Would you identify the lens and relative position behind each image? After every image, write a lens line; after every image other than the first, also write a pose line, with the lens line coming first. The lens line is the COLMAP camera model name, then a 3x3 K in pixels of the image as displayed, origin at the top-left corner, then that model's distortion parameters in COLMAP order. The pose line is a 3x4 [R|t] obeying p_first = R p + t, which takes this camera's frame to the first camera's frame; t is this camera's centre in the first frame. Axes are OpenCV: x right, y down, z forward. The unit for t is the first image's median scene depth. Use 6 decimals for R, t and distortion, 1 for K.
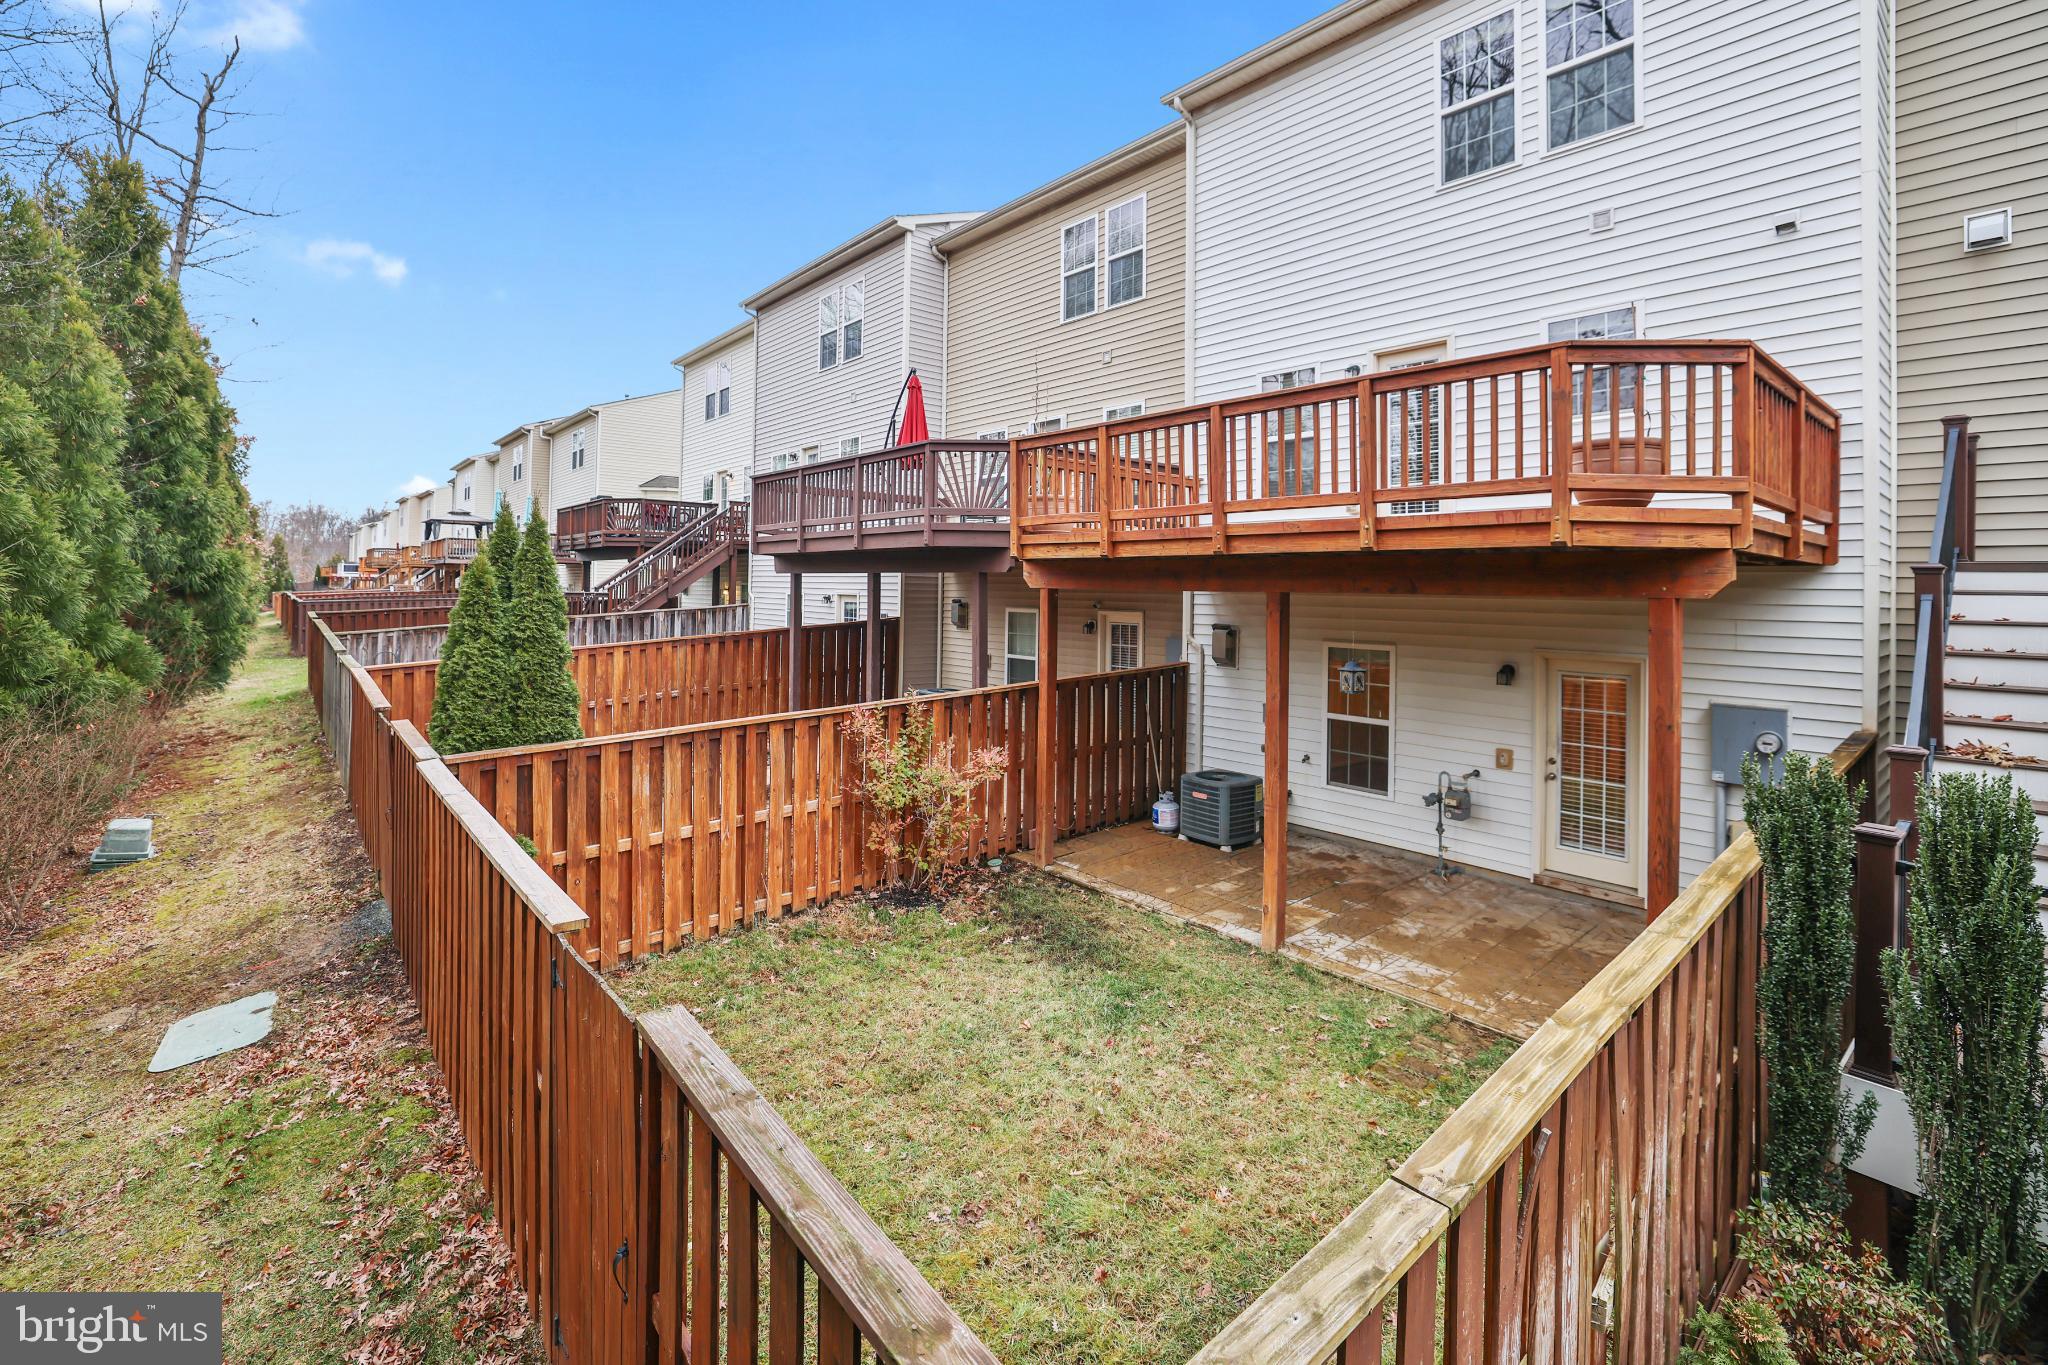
lens RADIAL K [[905.8, 0, 1018.7], [0, 905.8, 571.0], [0, 0, 1]] dist [-0.050305, 0.019252]
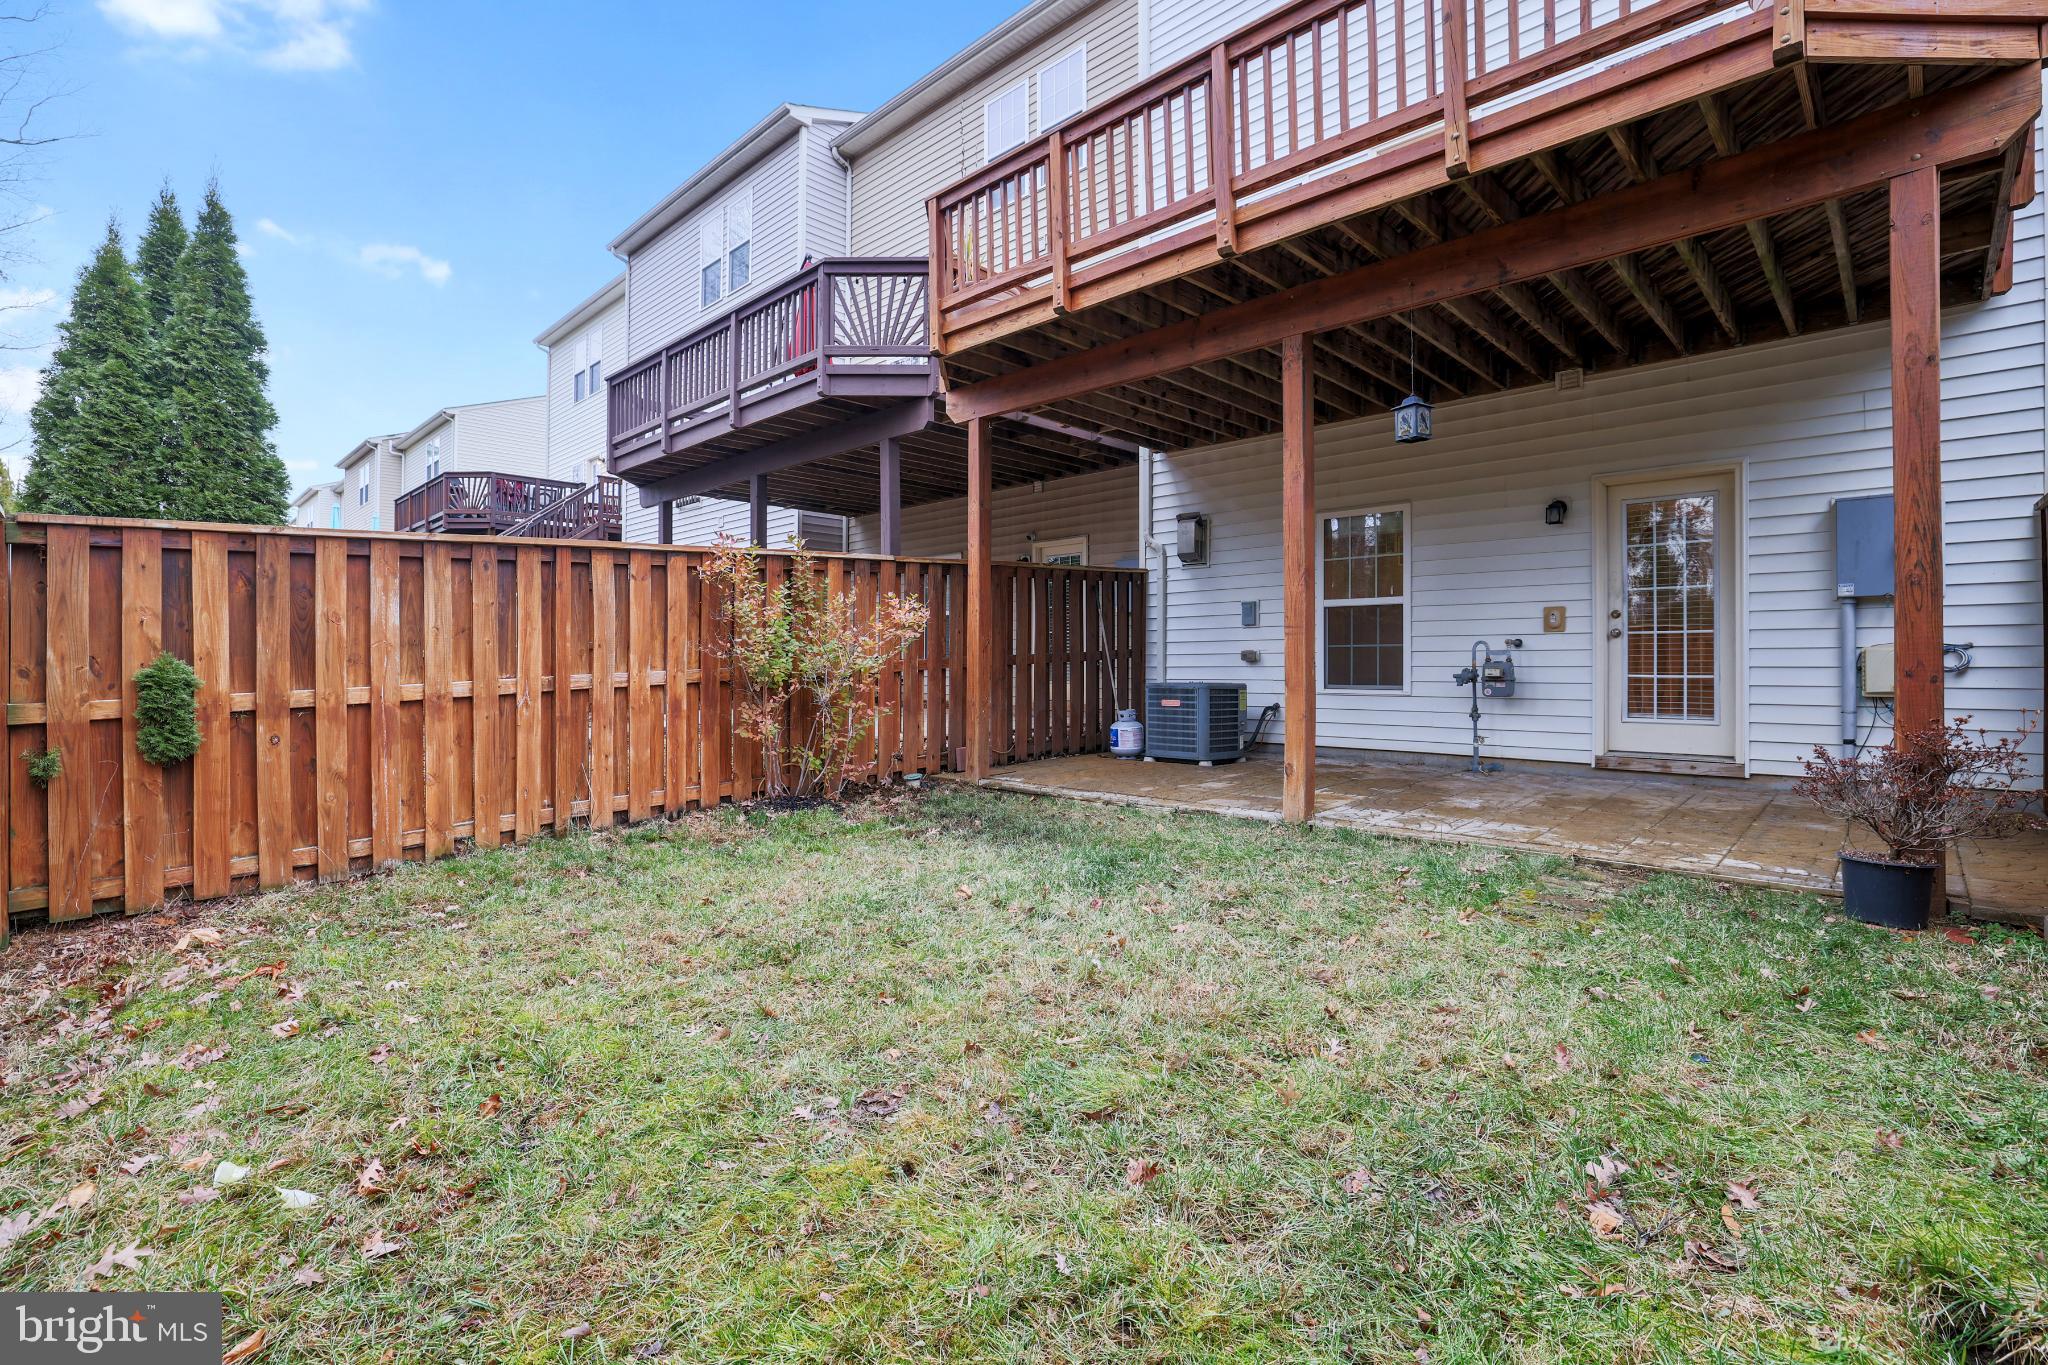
lens RADIAL K [[931.7, 0, 1024.6], [0, 931.7, 655.1], [0, 0, 1]] dist [-0.050115, 0.018542]
pose [[0.995240, -0.011383, 0.096790, -0.008874], [0.010031, 0.999845, 0.014440, 0.243014], [-0.096939, -0.013400, 0.995200, 0.244032]]
